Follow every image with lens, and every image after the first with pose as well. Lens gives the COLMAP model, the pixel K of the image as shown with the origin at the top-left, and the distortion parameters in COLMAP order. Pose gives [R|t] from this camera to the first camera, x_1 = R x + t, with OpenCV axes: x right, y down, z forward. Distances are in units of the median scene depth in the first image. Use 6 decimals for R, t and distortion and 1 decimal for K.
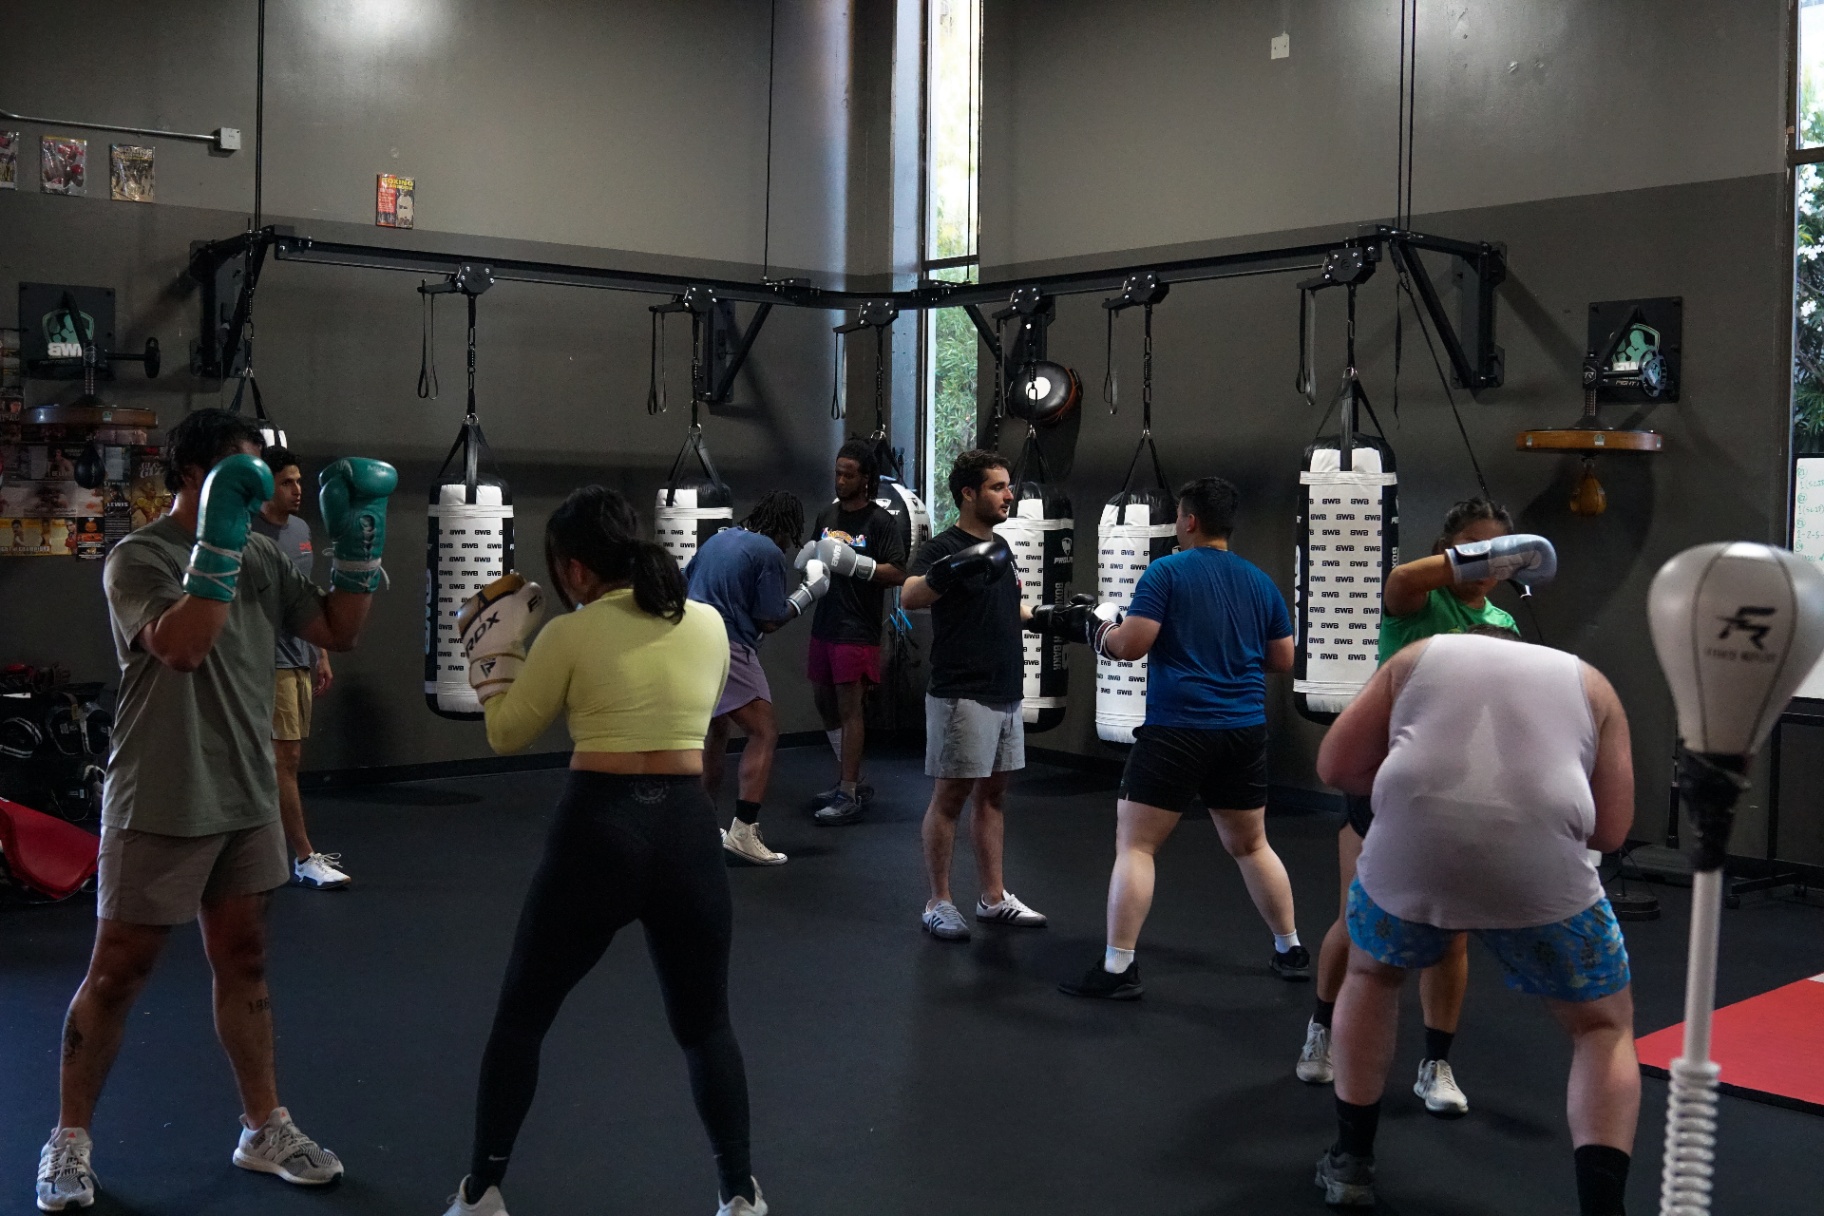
lens RADIAL K [[1915.8, 0, 912.0], [0, 1915.8, 608.0], [0, 0, 1]] dist [-0.154170, 0.168207]
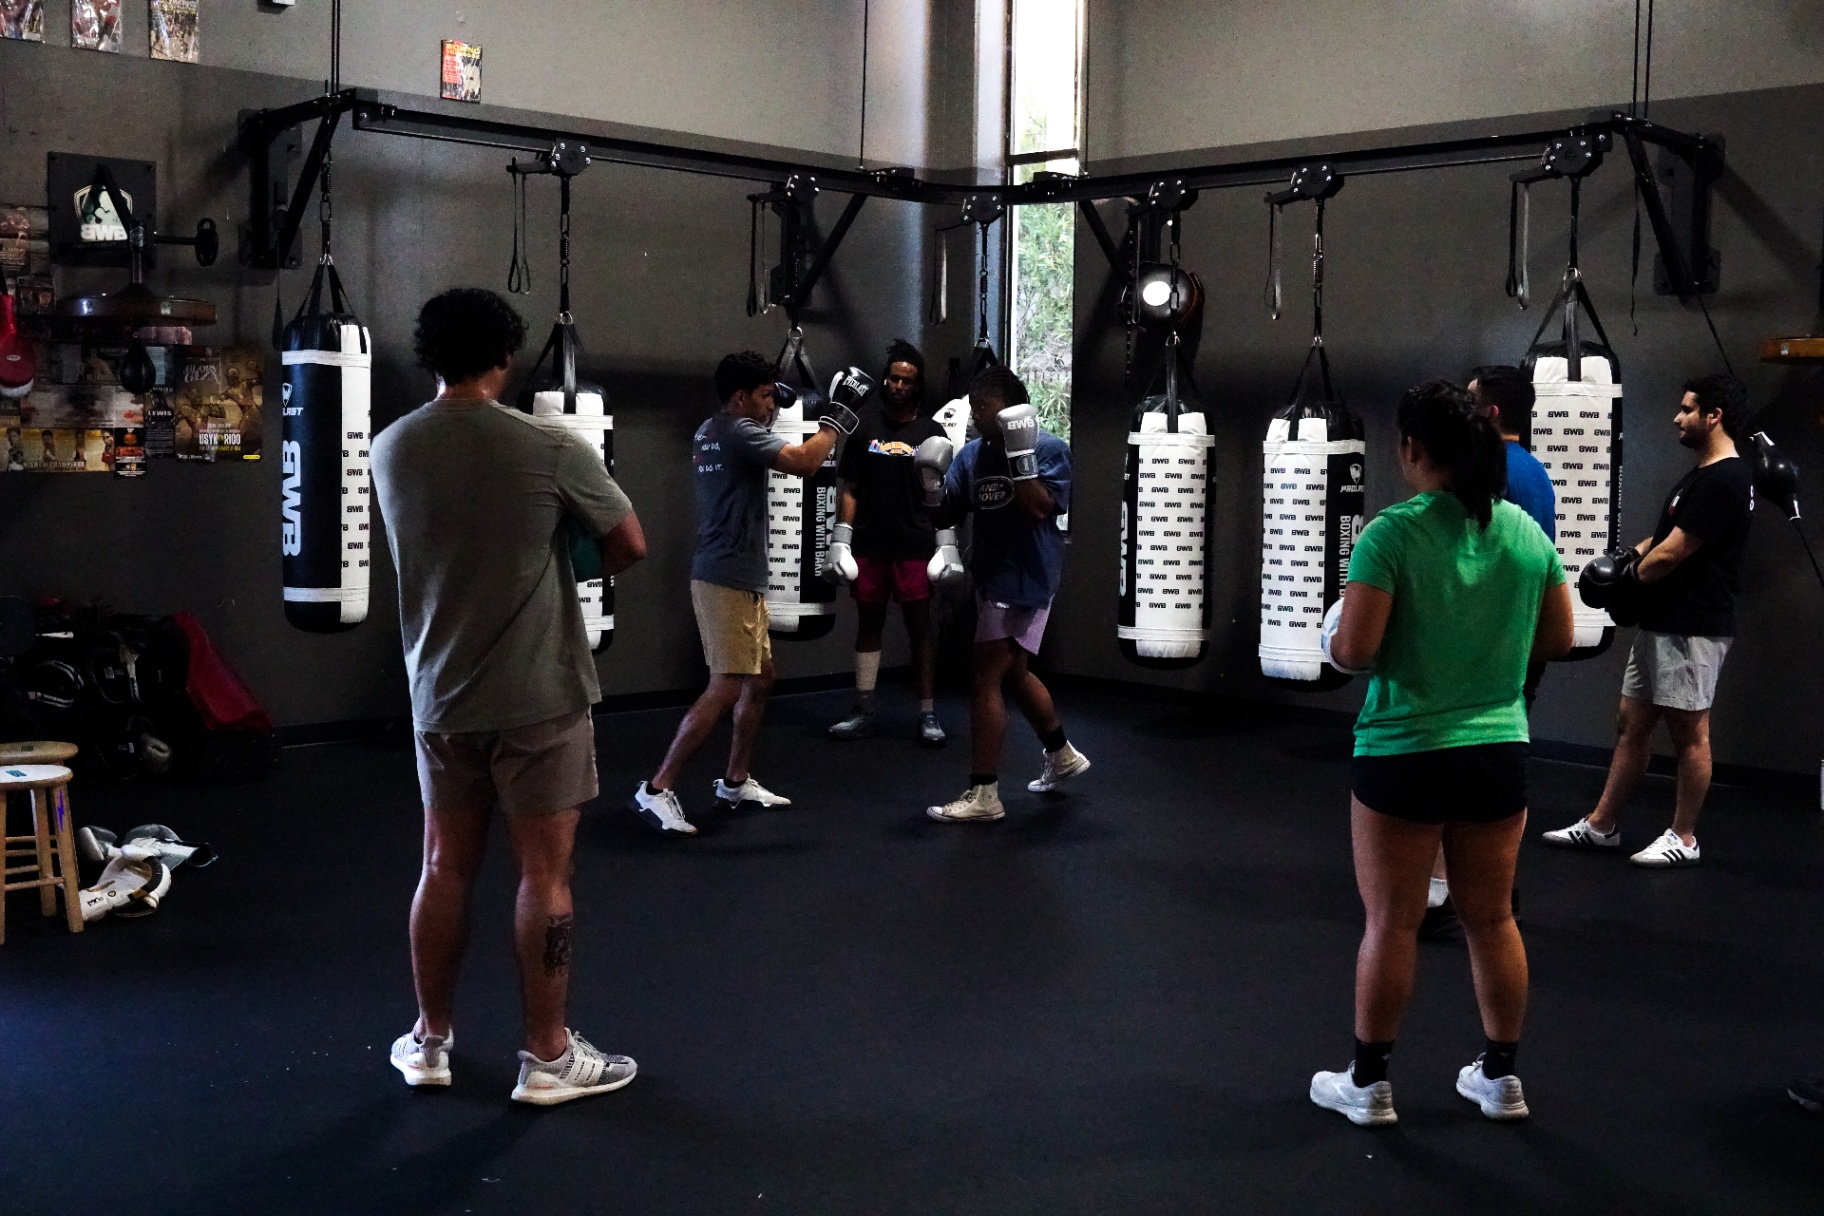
lens RADIAL K [[1915.8, 0, 912.0], [0, 1915.8, 608.0], [0, 0, 1]] dist [-0.154170, 0.168207]
pose [[0.997332, -0.003169, 0.072932, -0.139925], [0.000505, 0.999333, 0.036520, 0.003133], [-0.072999, -0.036385, 0.996668, 0.107254]]
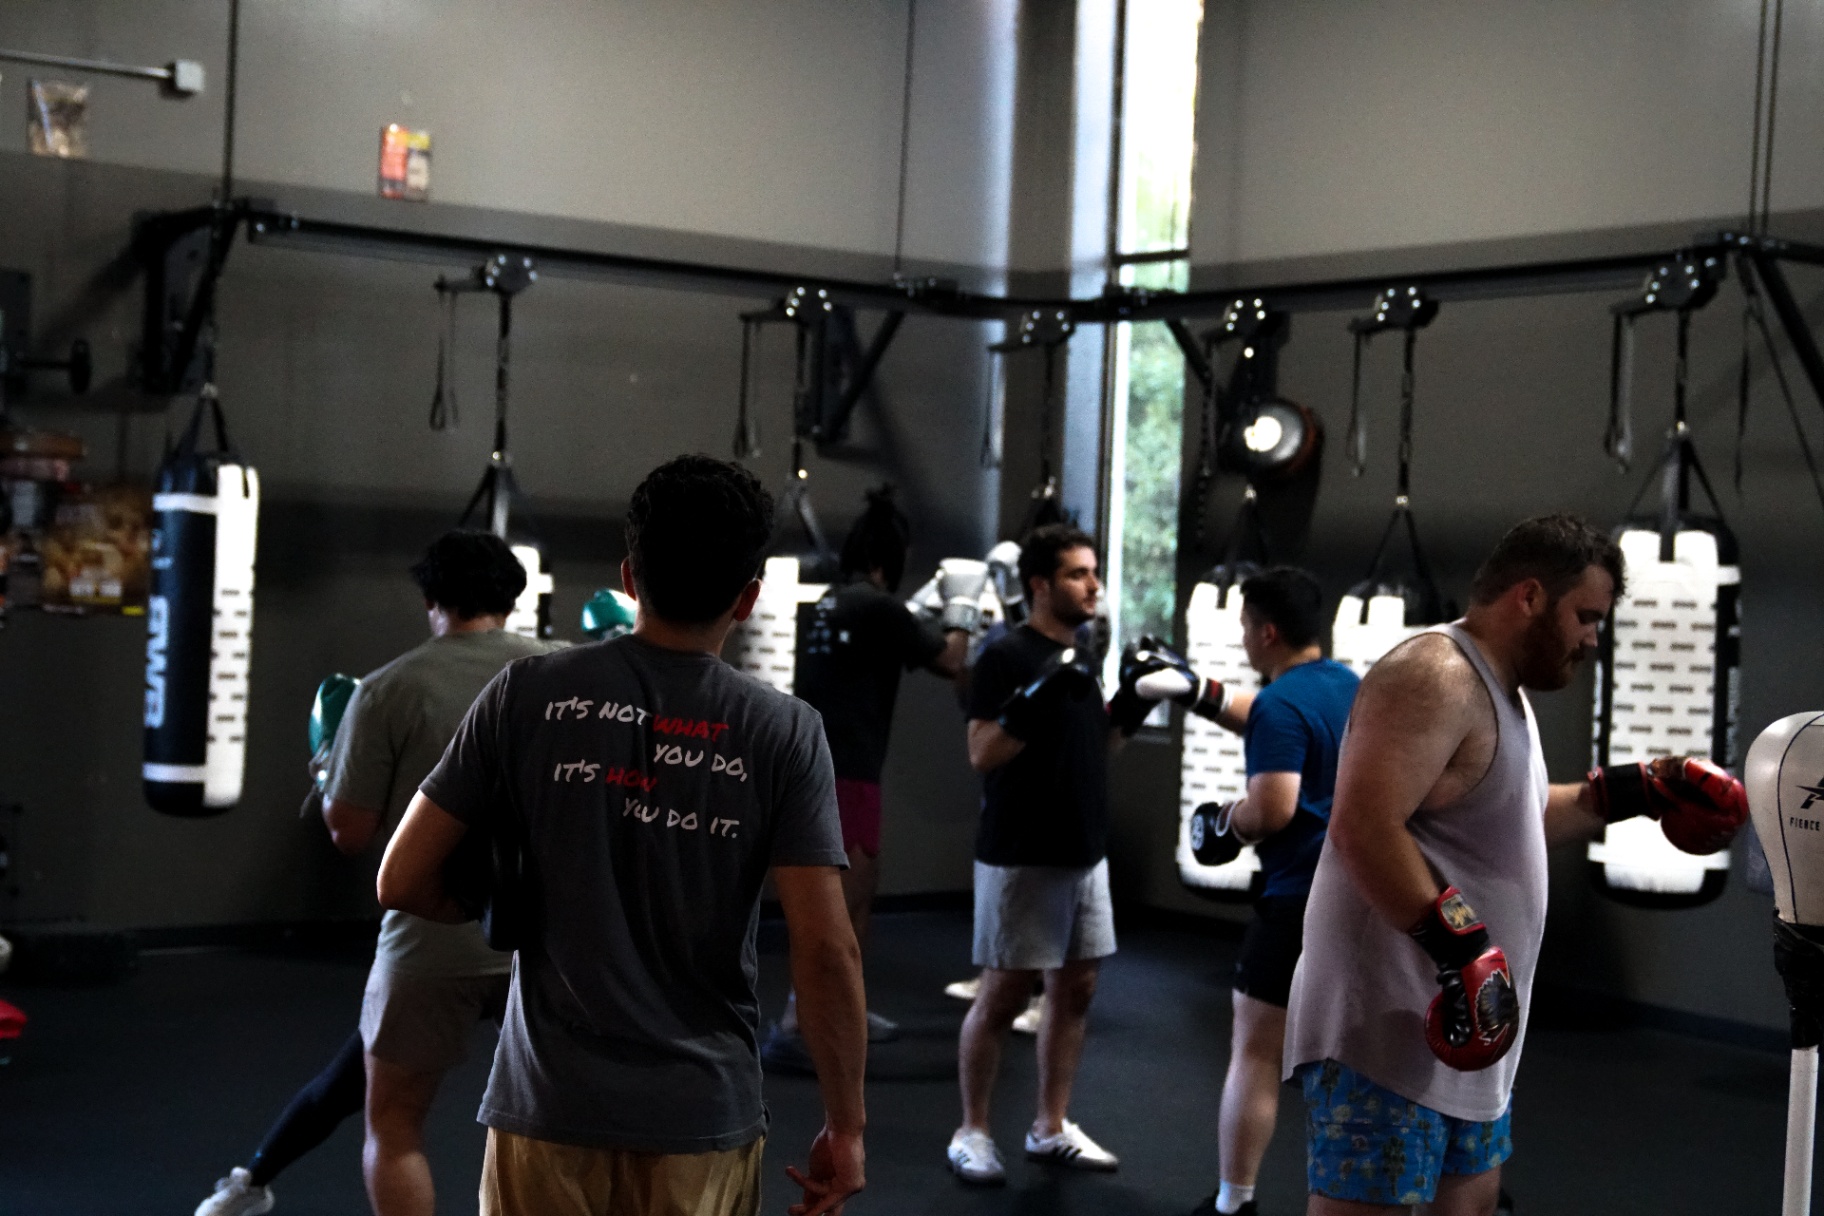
lens RADIAL K [[2815.8, 0, 912.0], [0, 2815.8, 608.0], [0, 0, 1]] dist [0.005673, 0.043004]
pose [[0.997014, 0.028606, -0.071729, 0.013101], [-0.031373, 0.998795, -0.037746, -0.003599], [0.070563, 0.039884, 0.996710, -0.103125]]
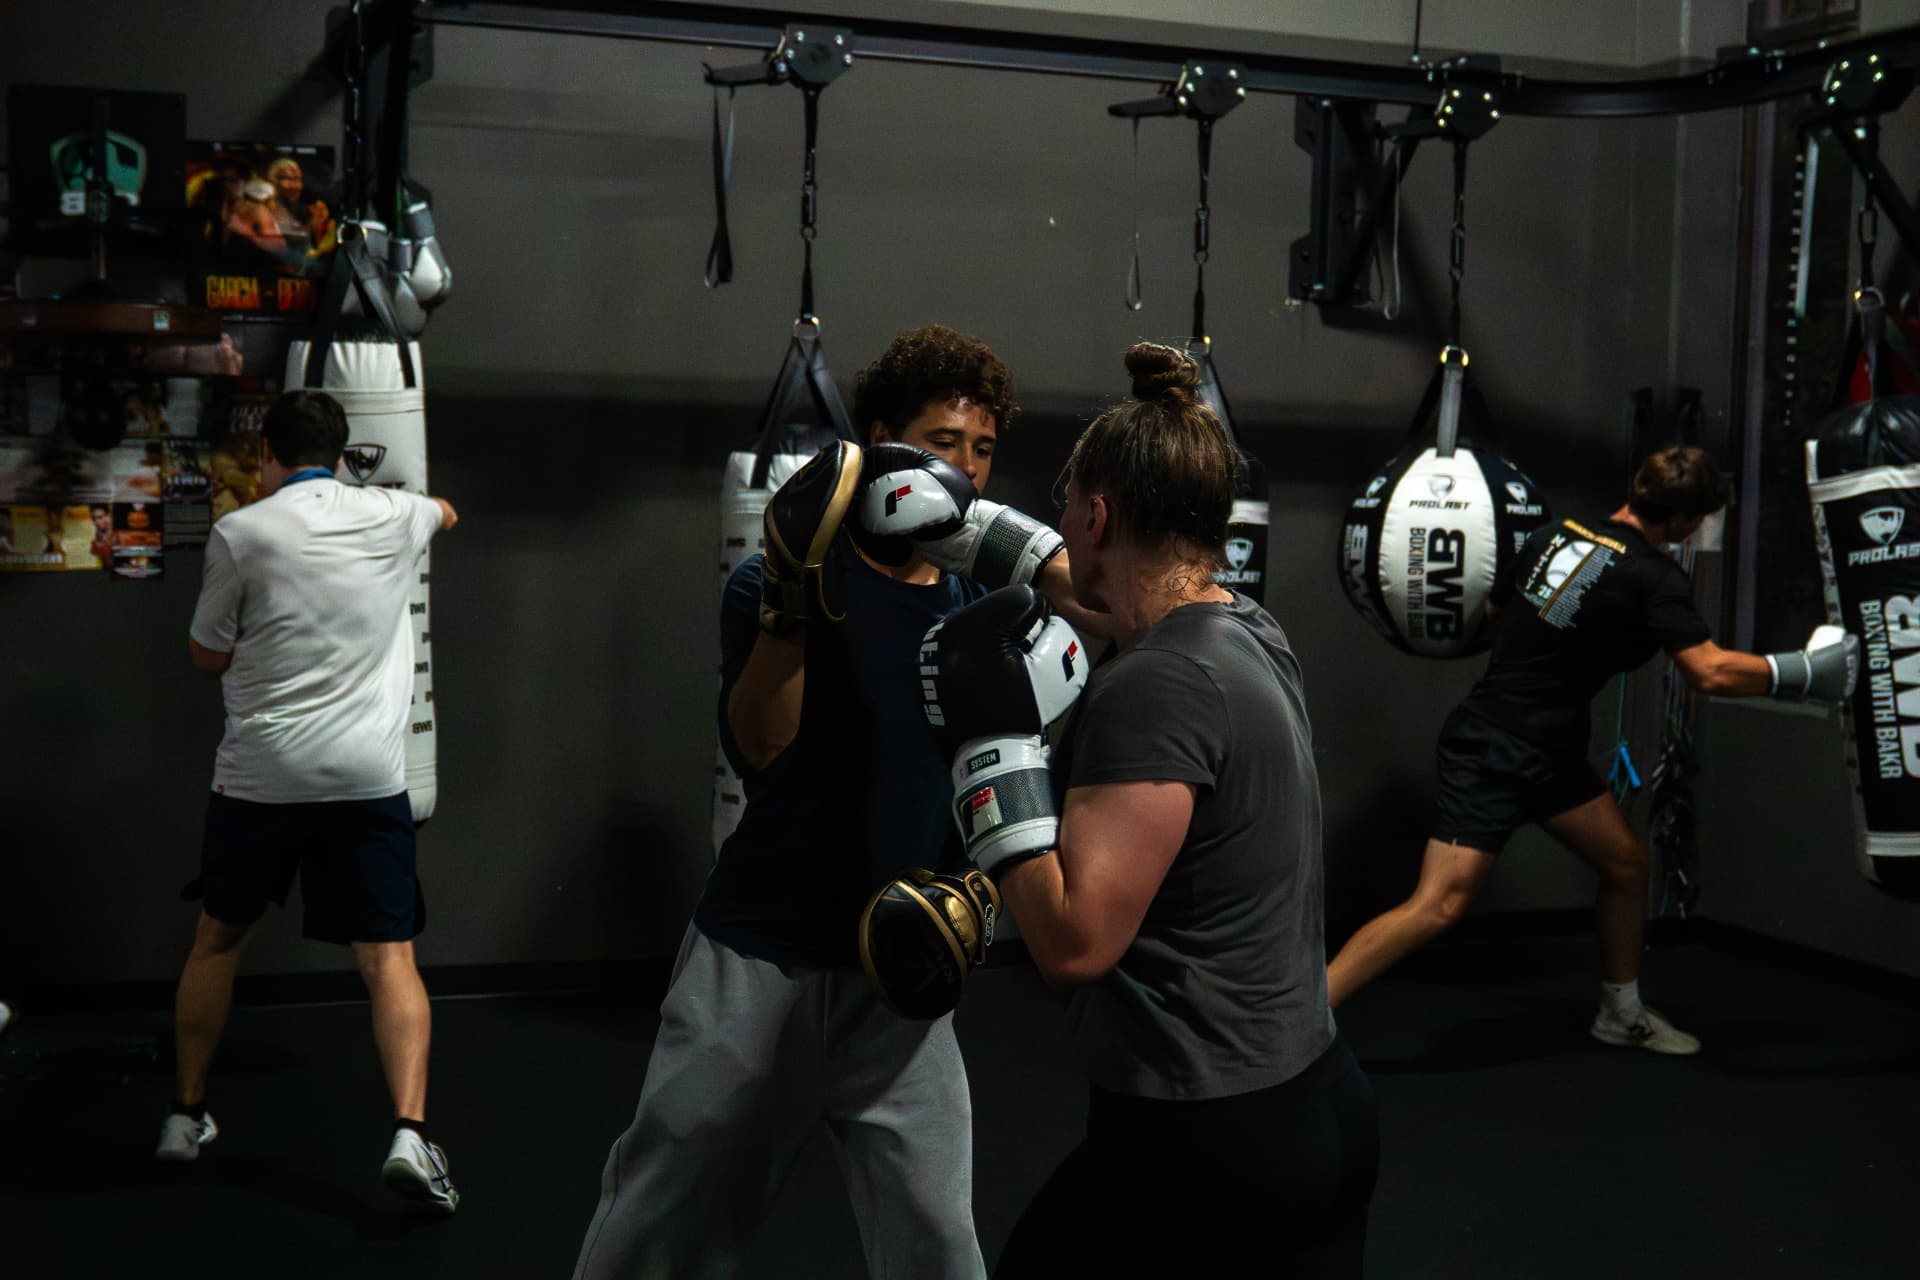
lens RADIAL K [[2428.4, 0, 960.0], [0, 2428.4, 640.0], [0, 0, 1]] dist [-0.080903, 0.006180]
pose [[0.942635, 0.032833, -0.332208, 0.034307], [-0.028684, 0.999437, 0.017388, -0.026511], [0.332592, -0.006861, 0.943046, 0.394201]]
